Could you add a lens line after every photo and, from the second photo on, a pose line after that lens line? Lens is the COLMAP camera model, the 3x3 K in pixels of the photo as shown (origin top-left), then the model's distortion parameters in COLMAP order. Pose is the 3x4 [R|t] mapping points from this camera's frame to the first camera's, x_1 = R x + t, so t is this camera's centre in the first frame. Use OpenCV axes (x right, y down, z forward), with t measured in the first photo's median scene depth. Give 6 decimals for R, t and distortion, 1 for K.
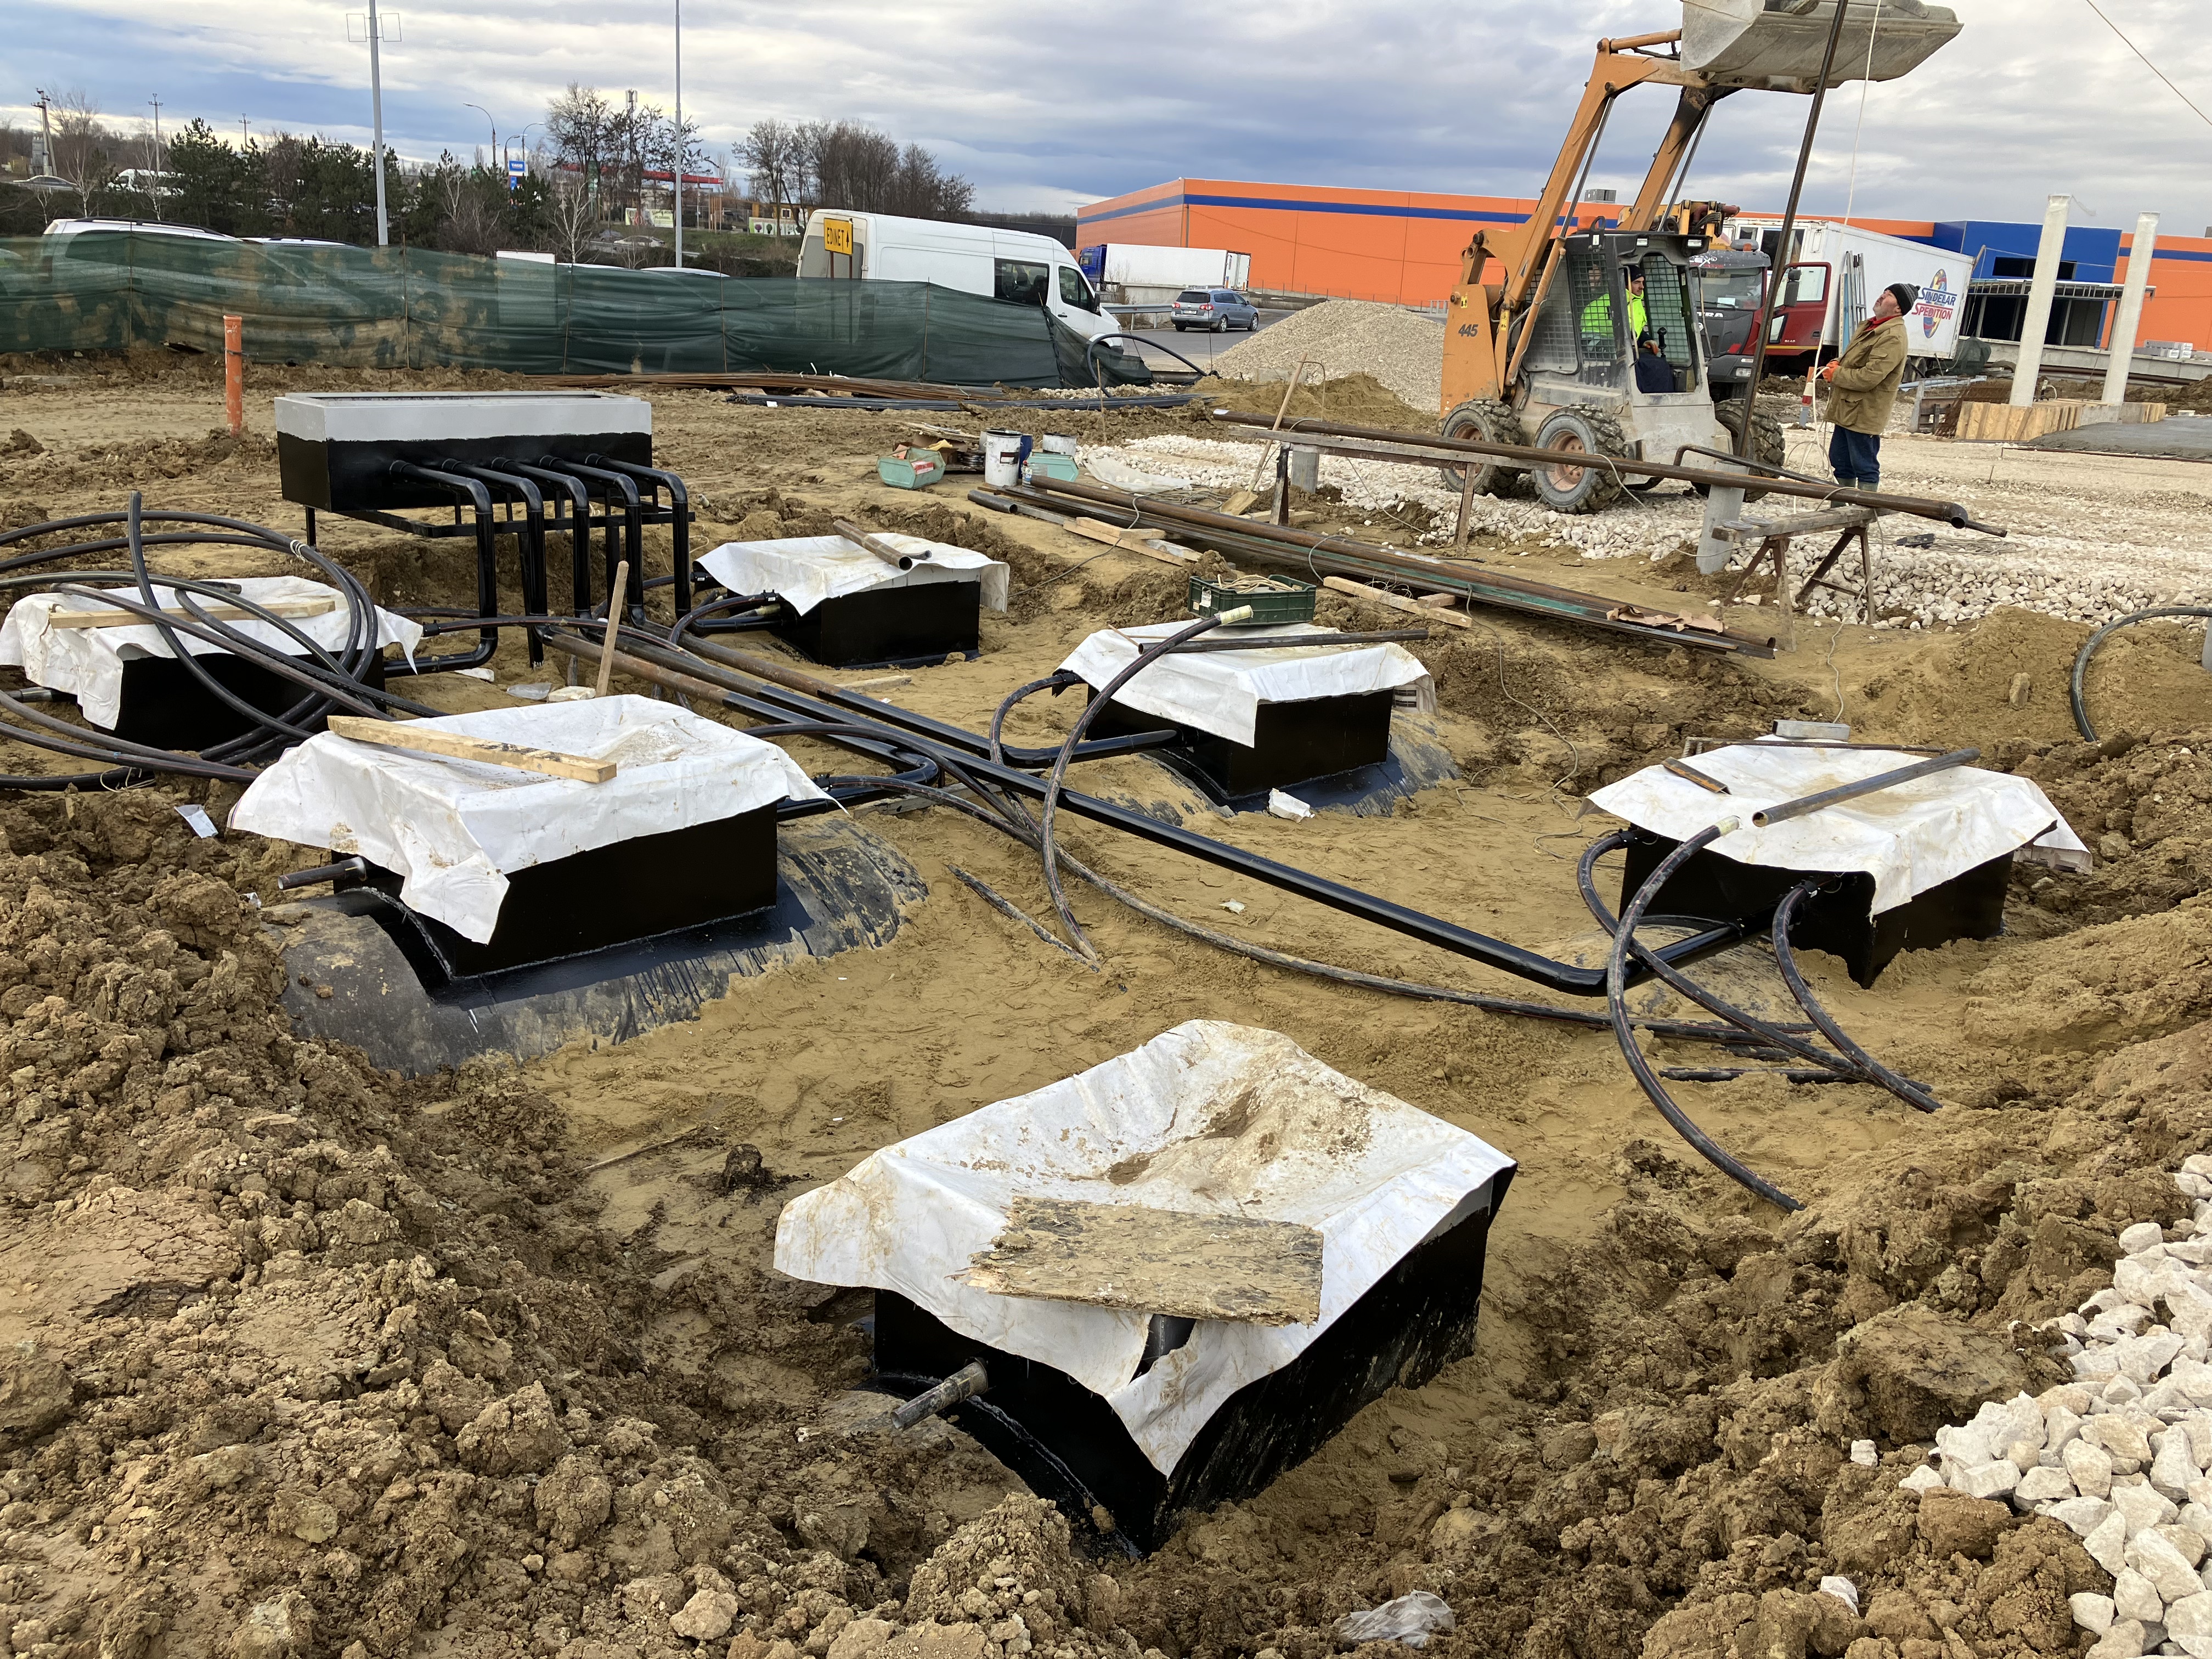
lens RADIAL K [[1816.2, 0, 1103.7], [0, 1816.2, 826.7], [0, 0, 1]] dist [-0.000663, 0.002810]
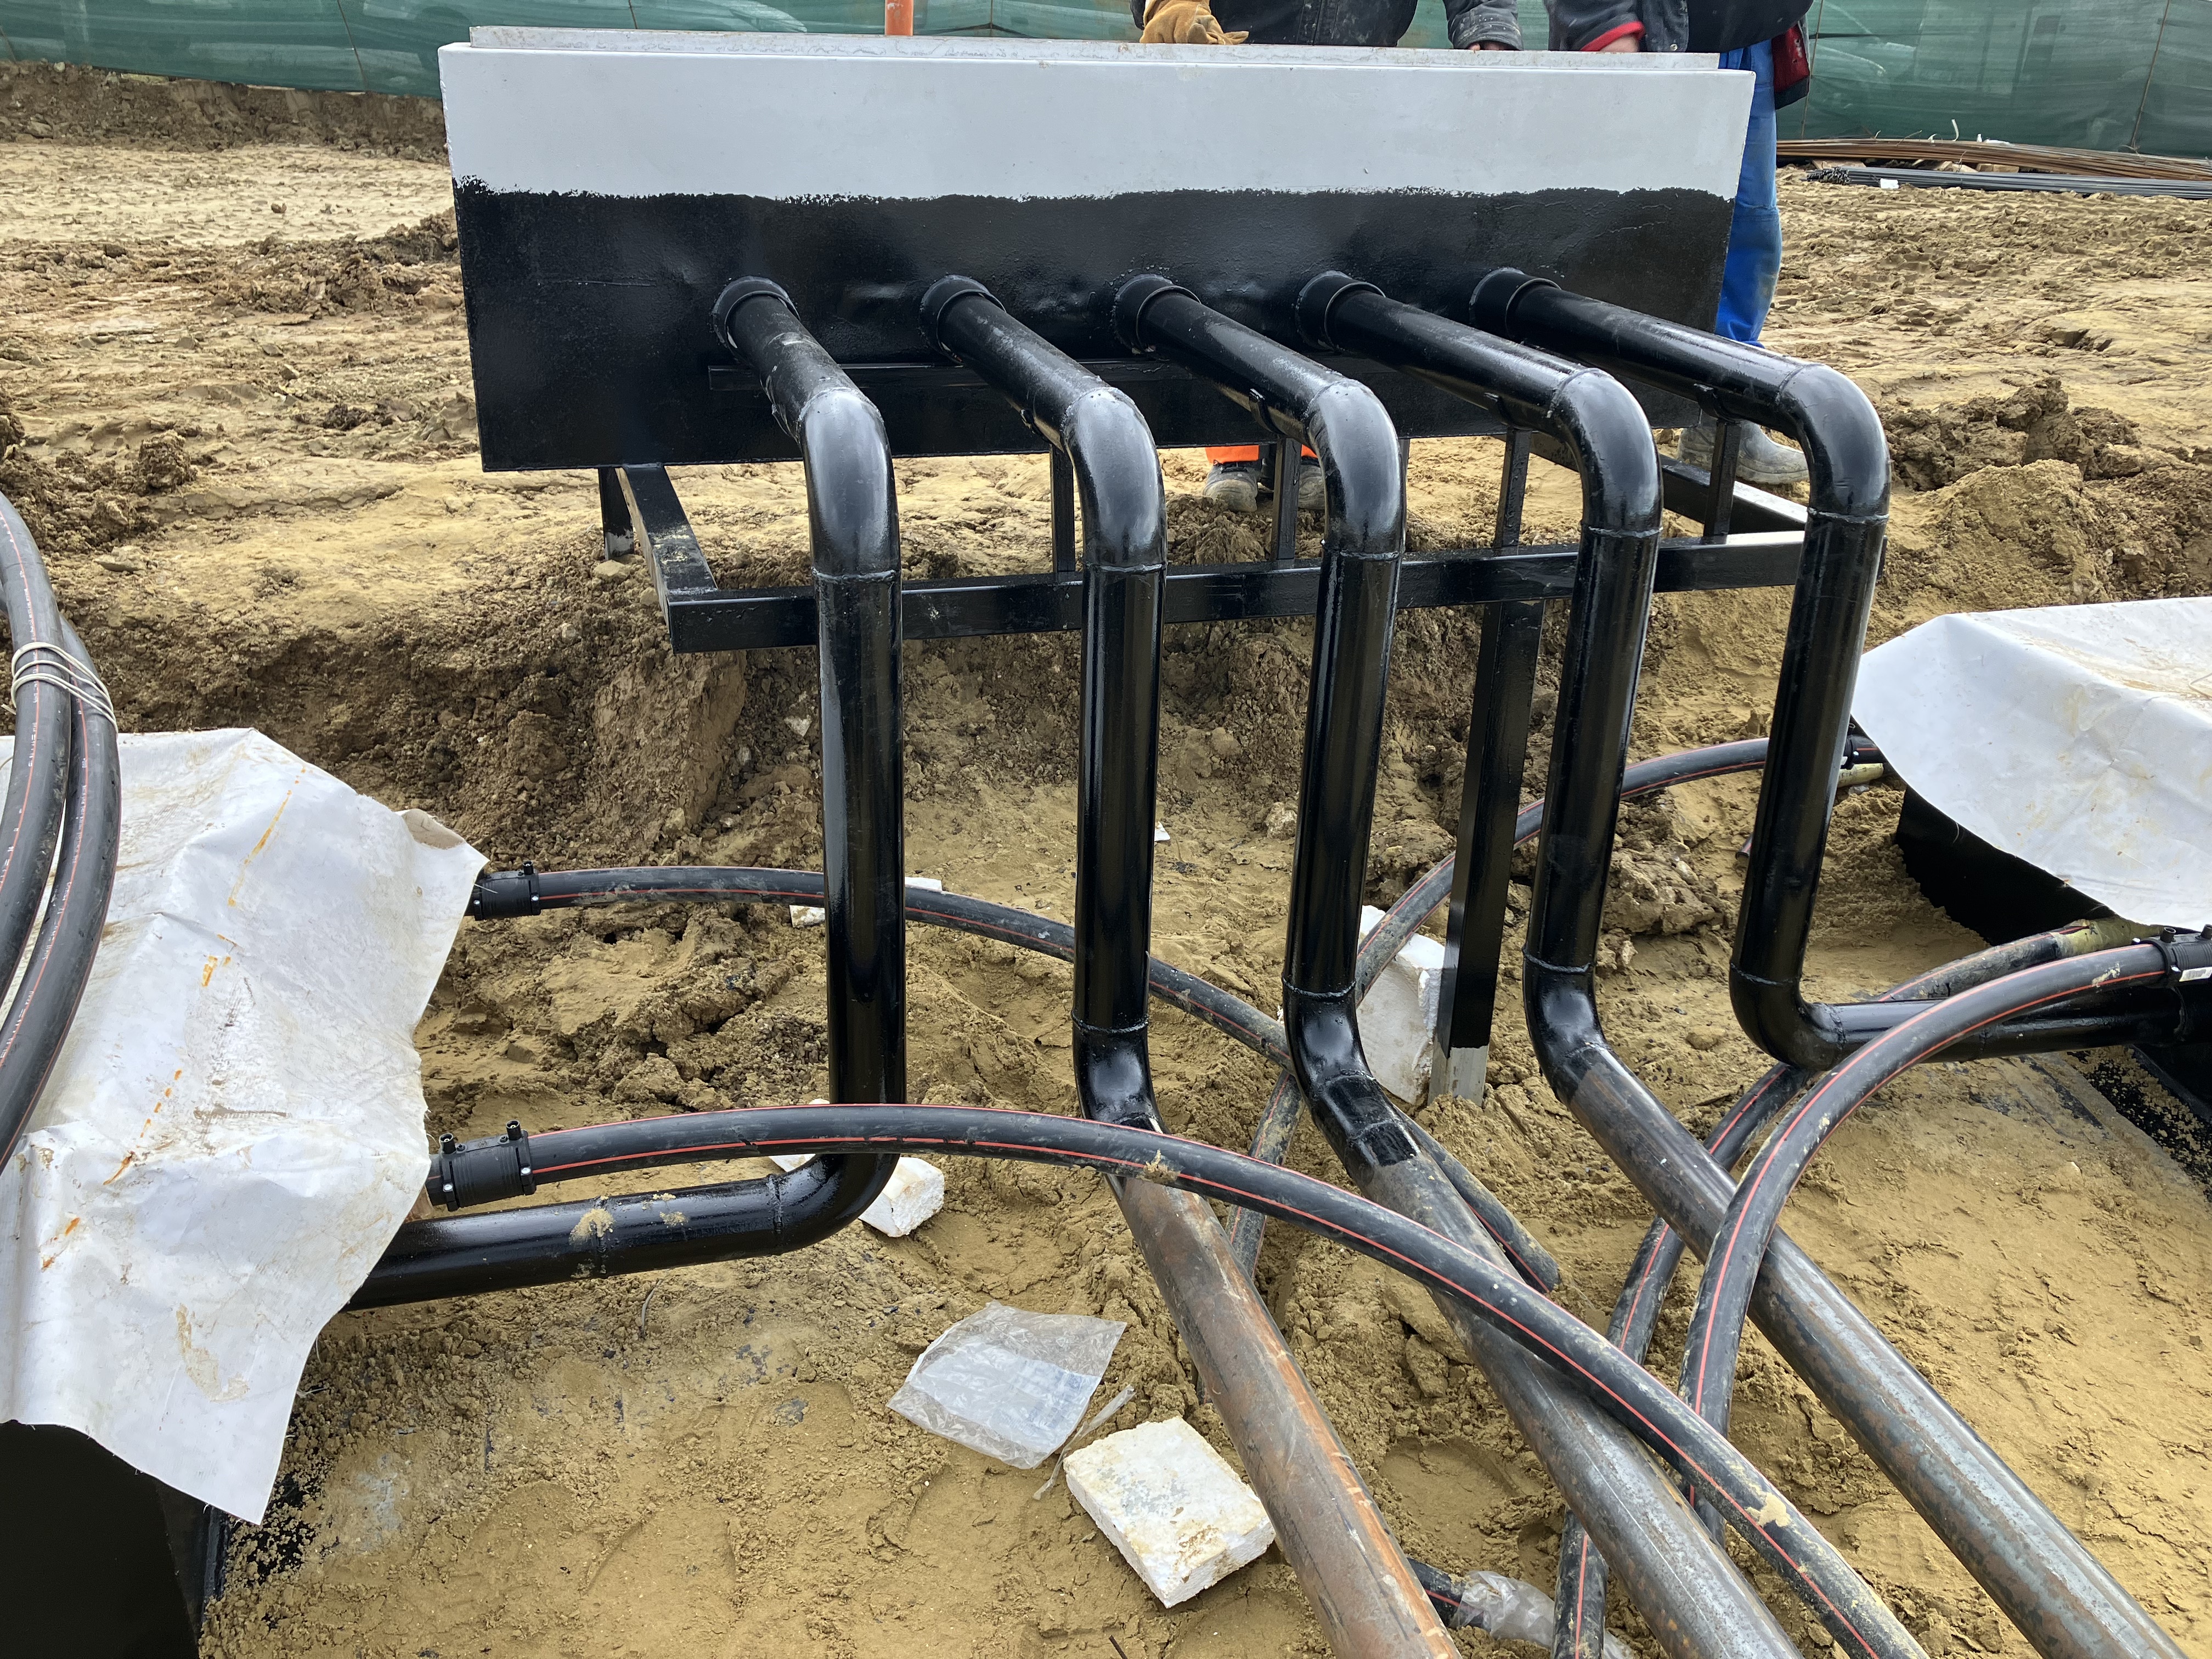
lens RADIAL K [[1816.2, 0, 1106.1], [0, 1816.2, 829.1], [0, 0, 1]] dist [-0.000663, 0.002810]
pose [[0.868034, 0.168003, -0.467217, -0.149227], [-0.120758, 0.984193, 0.129544, -0.116585], [0.481595, -0.056028, 0.874601, 0.564493]]
